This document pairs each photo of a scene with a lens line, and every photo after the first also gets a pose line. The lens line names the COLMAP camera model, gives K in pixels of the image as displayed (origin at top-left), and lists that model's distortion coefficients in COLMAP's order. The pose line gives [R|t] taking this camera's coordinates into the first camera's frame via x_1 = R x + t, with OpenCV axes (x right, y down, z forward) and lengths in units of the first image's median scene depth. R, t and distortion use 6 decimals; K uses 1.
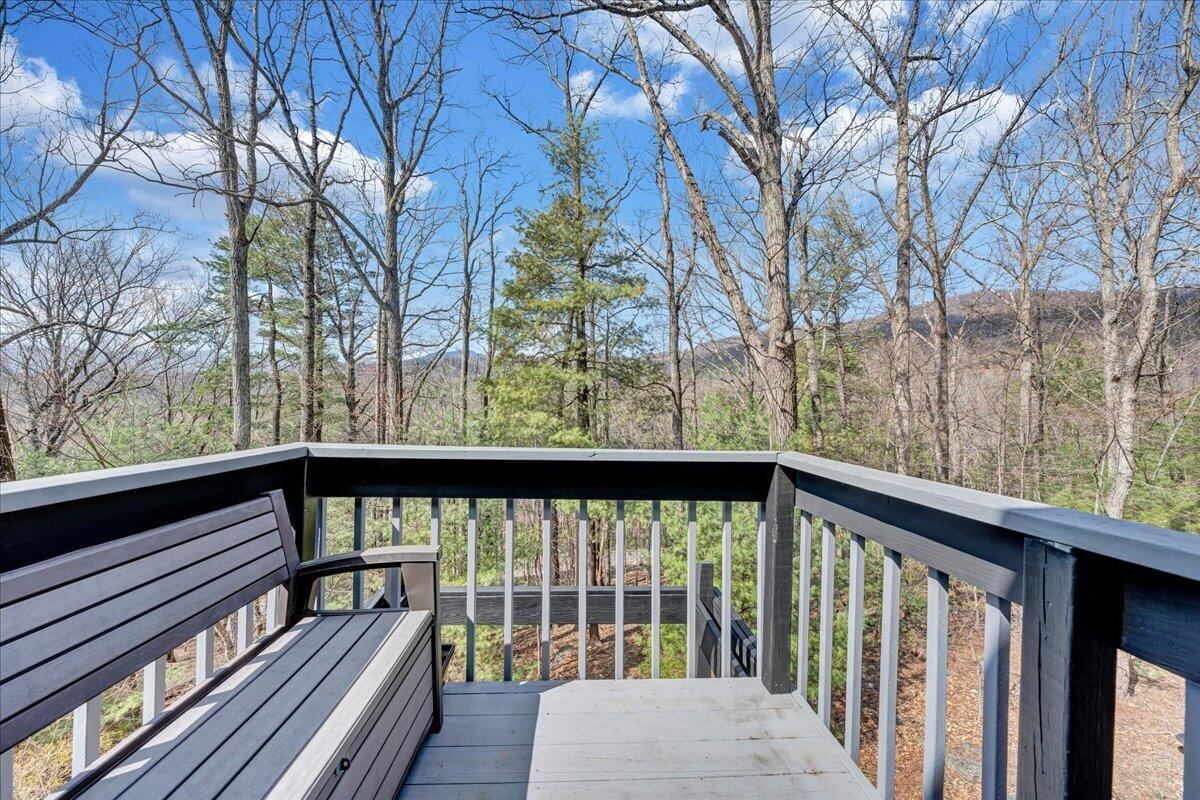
lens RADIAL K [[407.4, 0, 595.9], [0, 407.4, 398.4], [0, 0, 1]] dist [-0.002447, -0.000265]
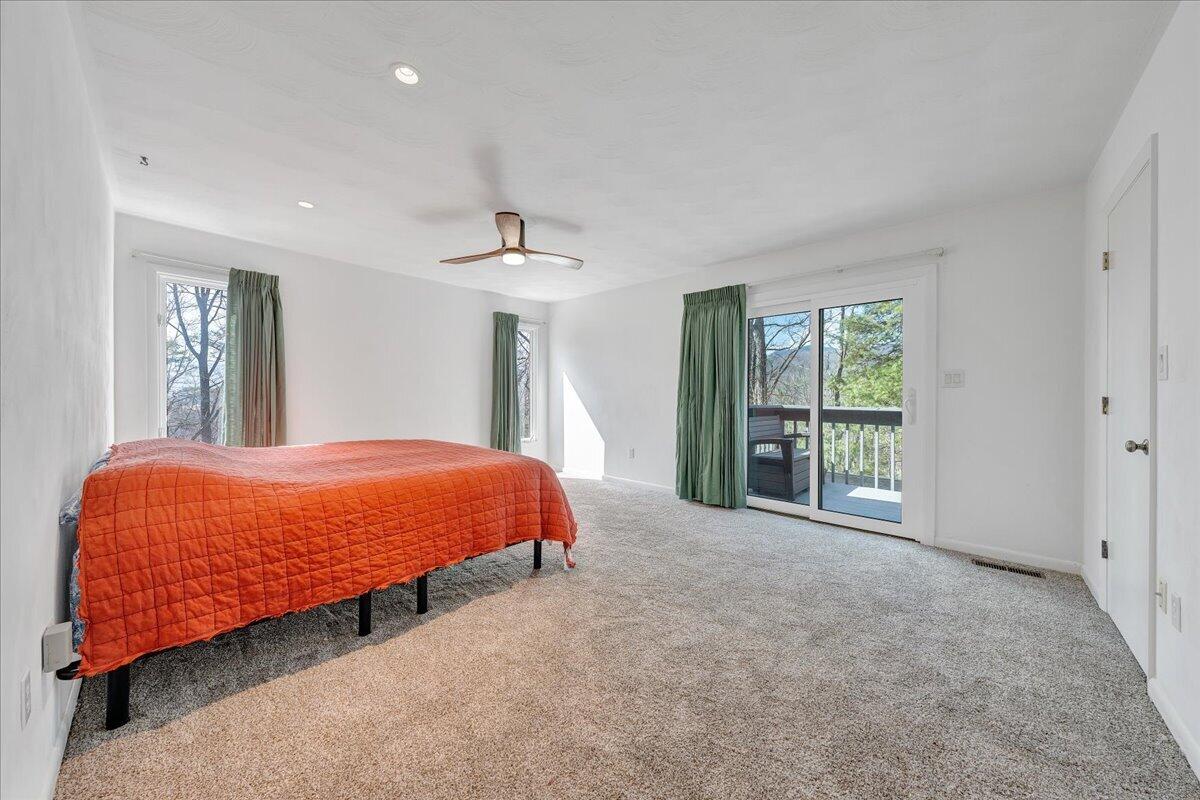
lens RADIAL K [[407.4, 0, 595.9], [0, 407.4, 398.4], [0, 0, 1]] dist [-0.002447, -0.000265]
pose [[0.696183, -0.012812, -0.717750, 0.138207], [0.012968, 0.999902, -0.005270, 0.012649], [0.717747, -0.005639, 0.696281, -0.509013]]
